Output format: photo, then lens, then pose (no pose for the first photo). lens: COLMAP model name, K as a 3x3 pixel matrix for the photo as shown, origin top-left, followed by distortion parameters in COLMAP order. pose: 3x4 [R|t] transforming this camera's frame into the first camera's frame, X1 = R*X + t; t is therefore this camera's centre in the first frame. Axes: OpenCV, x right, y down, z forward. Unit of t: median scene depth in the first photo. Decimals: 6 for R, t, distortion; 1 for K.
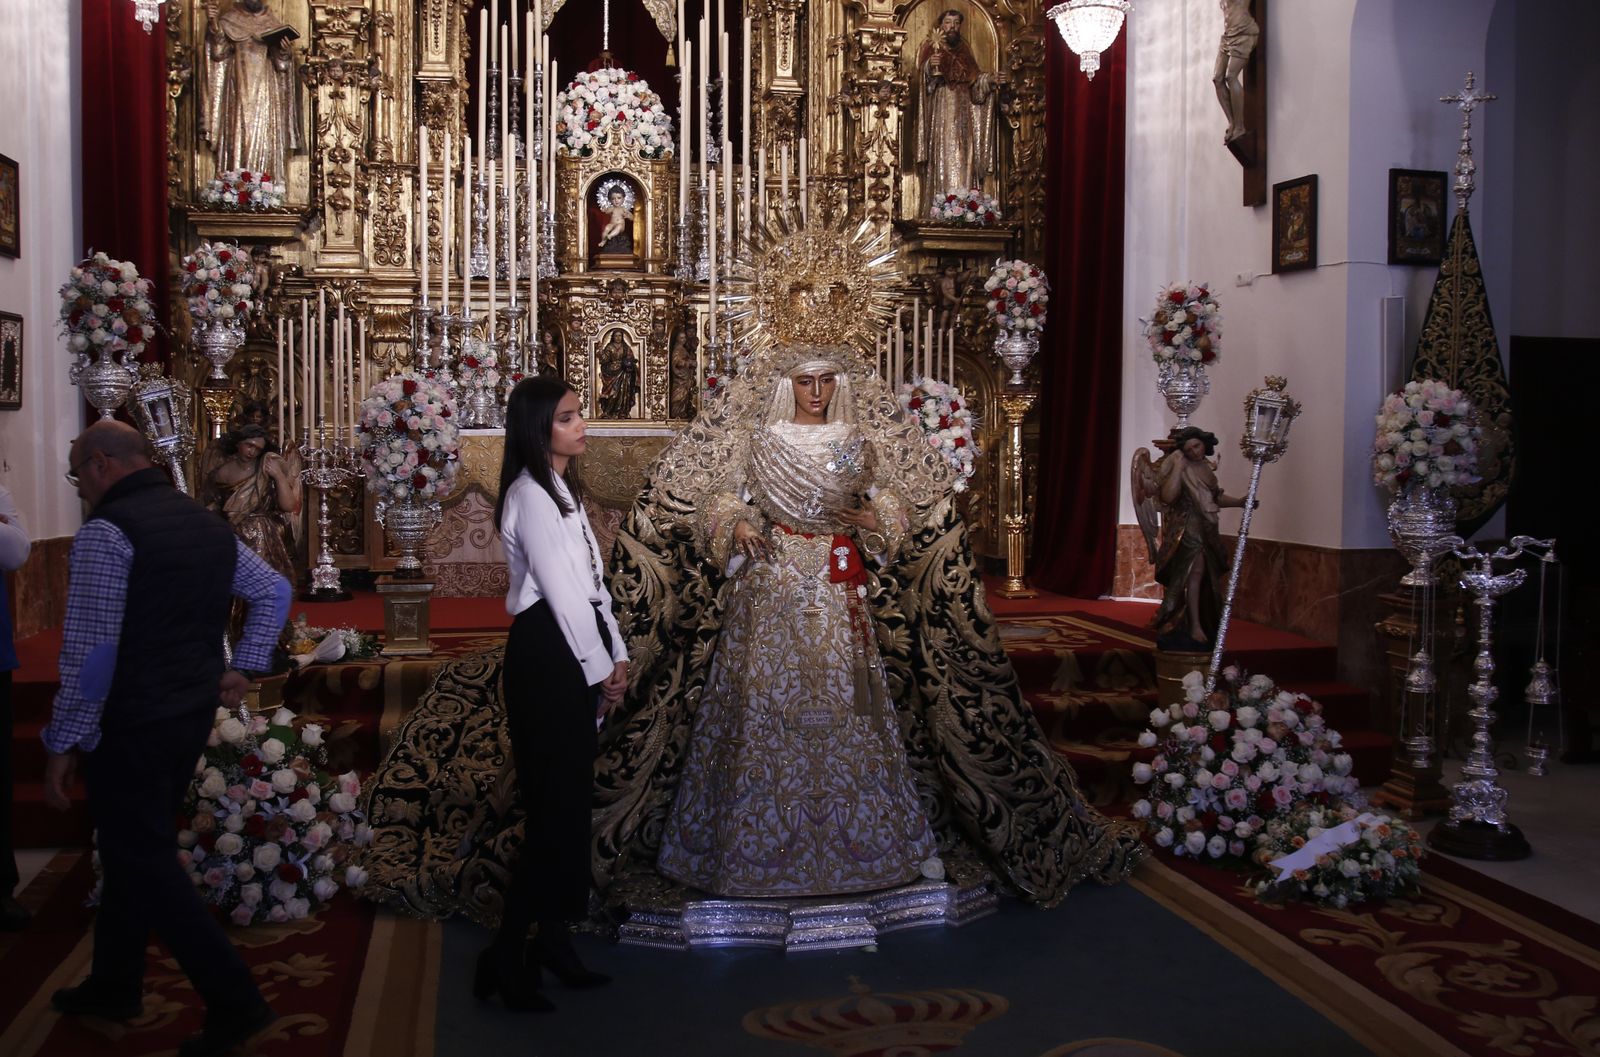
lens RADIAL K [[1420.4, 0, 794.6], [0, 1420.4, 519.1], [0, 0, 1]] dist [-0.090595, 0.034272]
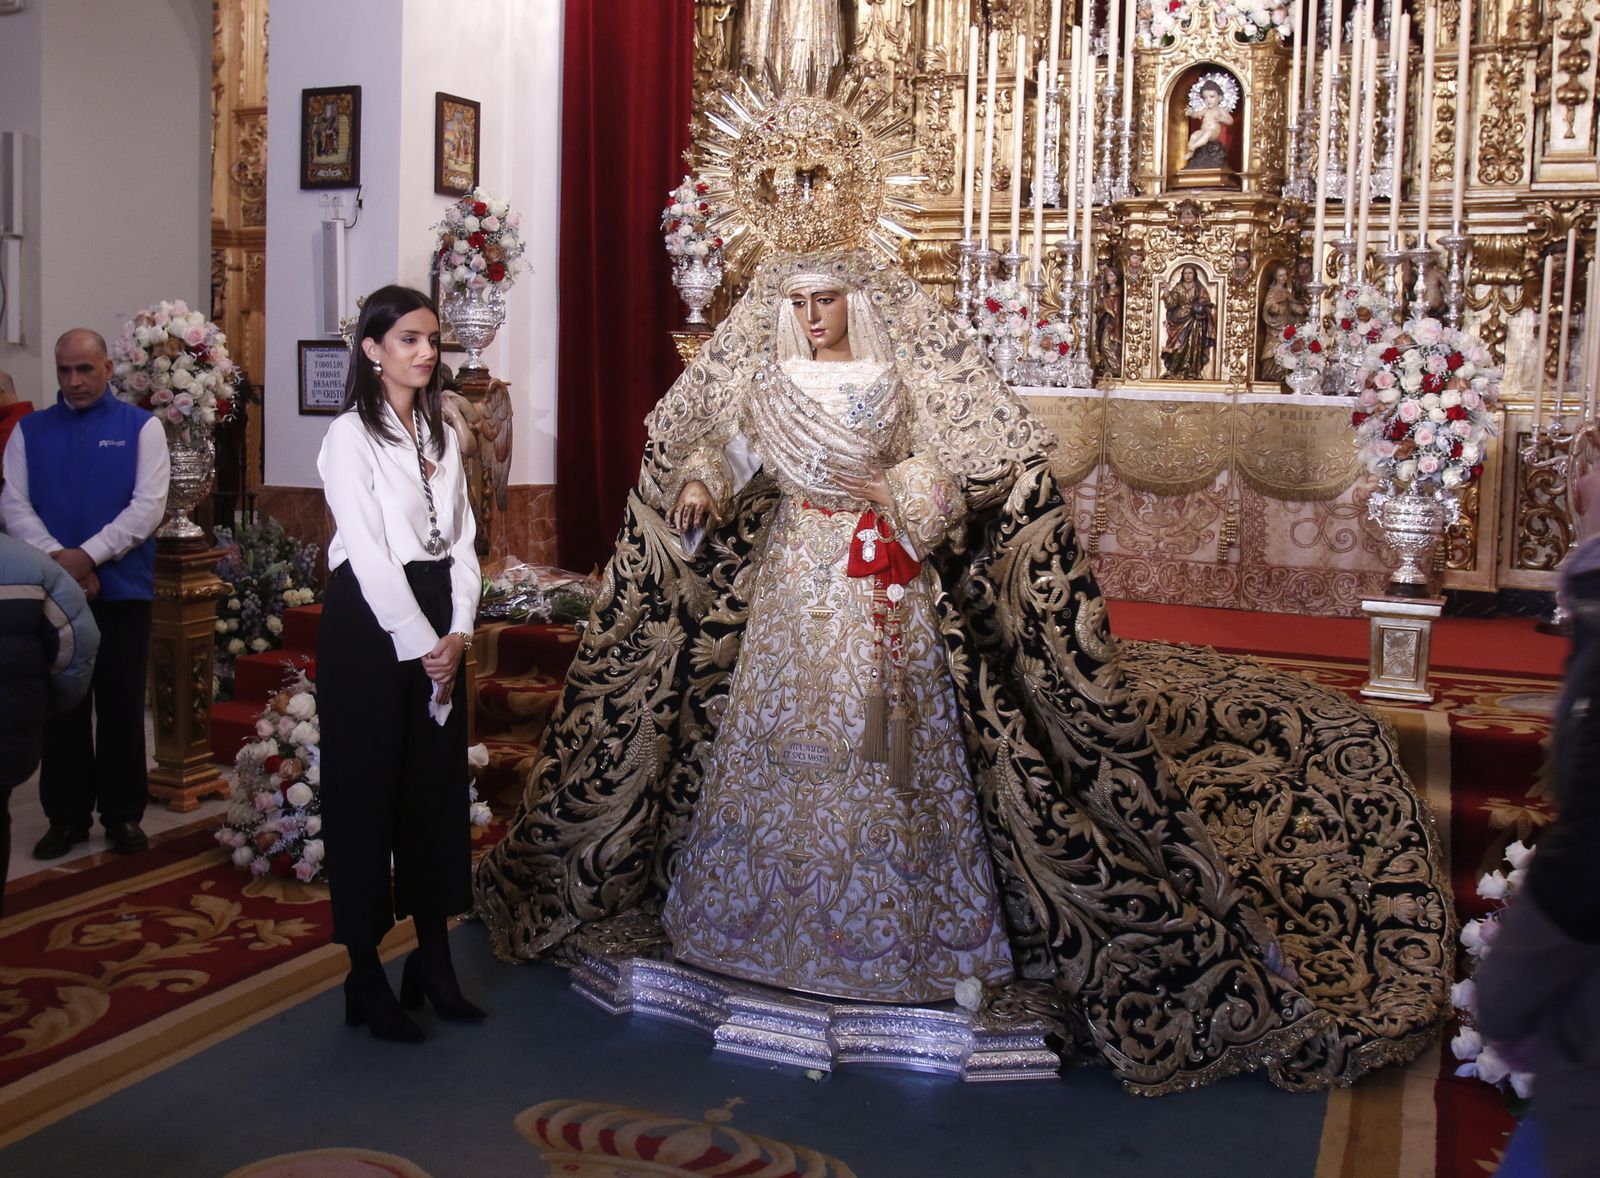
lens RADIAL K [[1649.5, 0, 777.8], [0, 1649.5, 542.6], [0, 0, 1]] dist [-0.072793, 0.000000]
pose [[0.799872, 0.074282, -0.595556, 0.368551], [-0.063405, 0.997217, 0.039222, -0.003073], [0.596812, 0.006388, 0.802356, 0.210403]]
